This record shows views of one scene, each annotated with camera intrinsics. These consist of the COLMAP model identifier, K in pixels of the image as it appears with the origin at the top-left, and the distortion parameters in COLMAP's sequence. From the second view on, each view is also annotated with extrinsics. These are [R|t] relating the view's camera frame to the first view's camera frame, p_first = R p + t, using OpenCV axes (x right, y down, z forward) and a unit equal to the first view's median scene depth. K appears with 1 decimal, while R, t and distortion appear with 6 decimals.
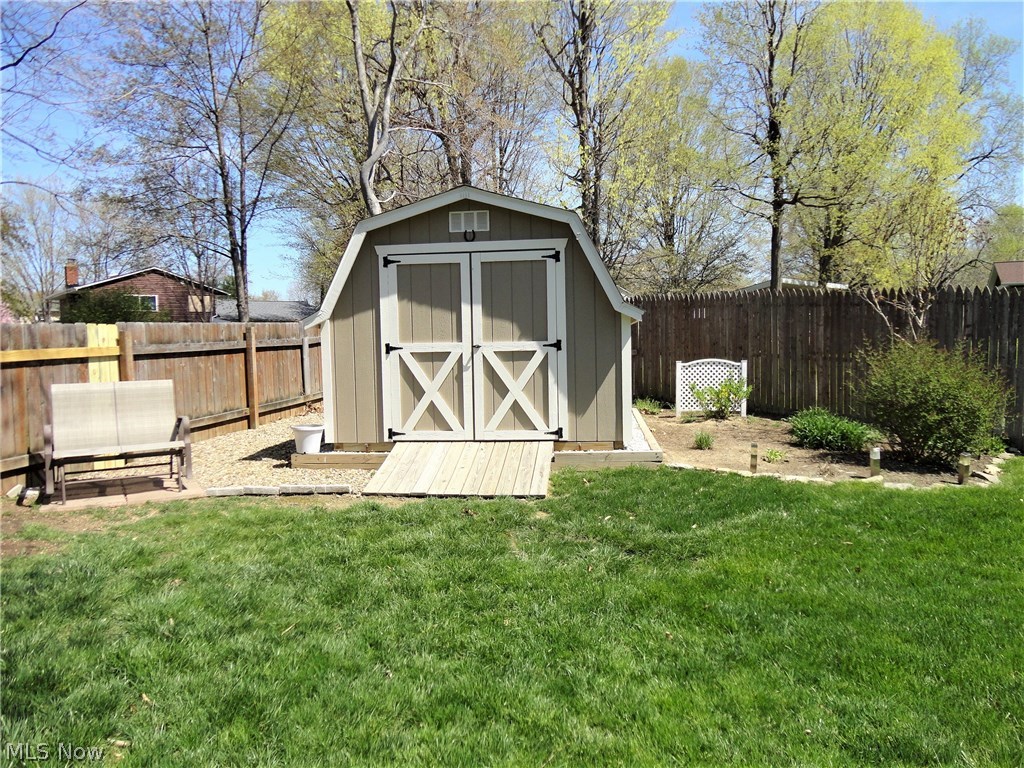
lens RADIAL K [[672.1, 0, 512.0], [0, 672.1, 384.0], [0, 0, 1]] dist [-0.012341, -0.001200]
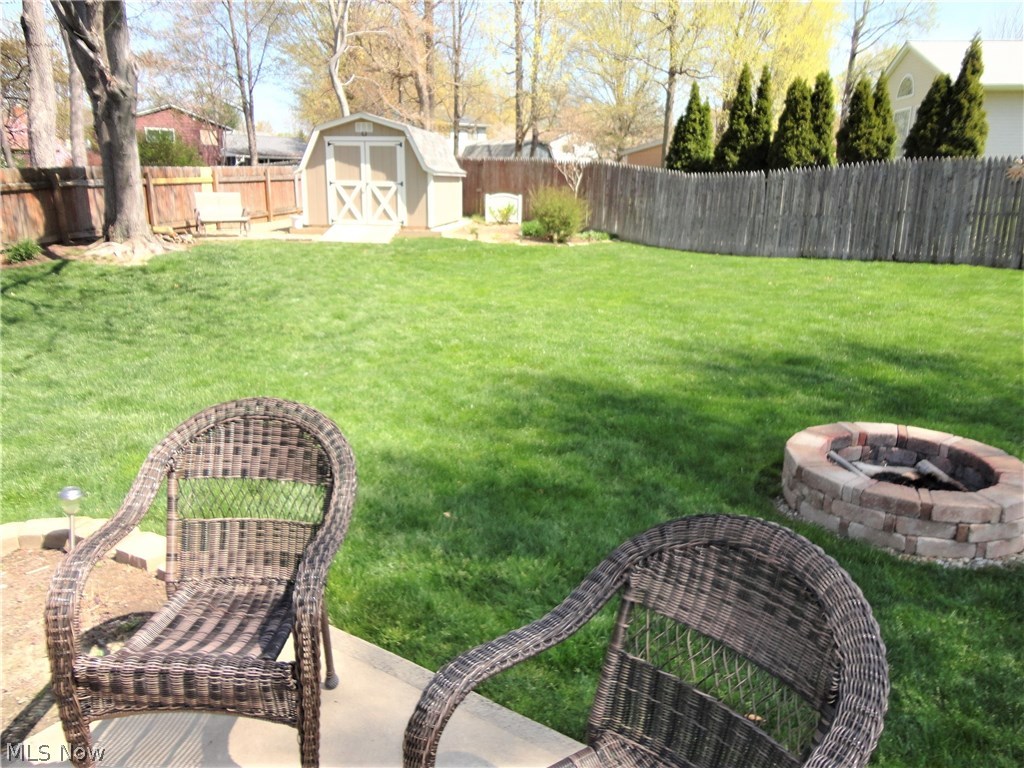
lens RADIAL K [[751.8, 0, 512.0], [0, 751.8, 384.0], [0, 0, 1]] dist [-0.014359, 0.021525]
pose [[0.998858, 0.041425, -0.023785, 0.521447], [-0.035708, 0.978268, 0.204245, 0.073354], [0.031729, -0.203163, 0.978631, -1.621952]]
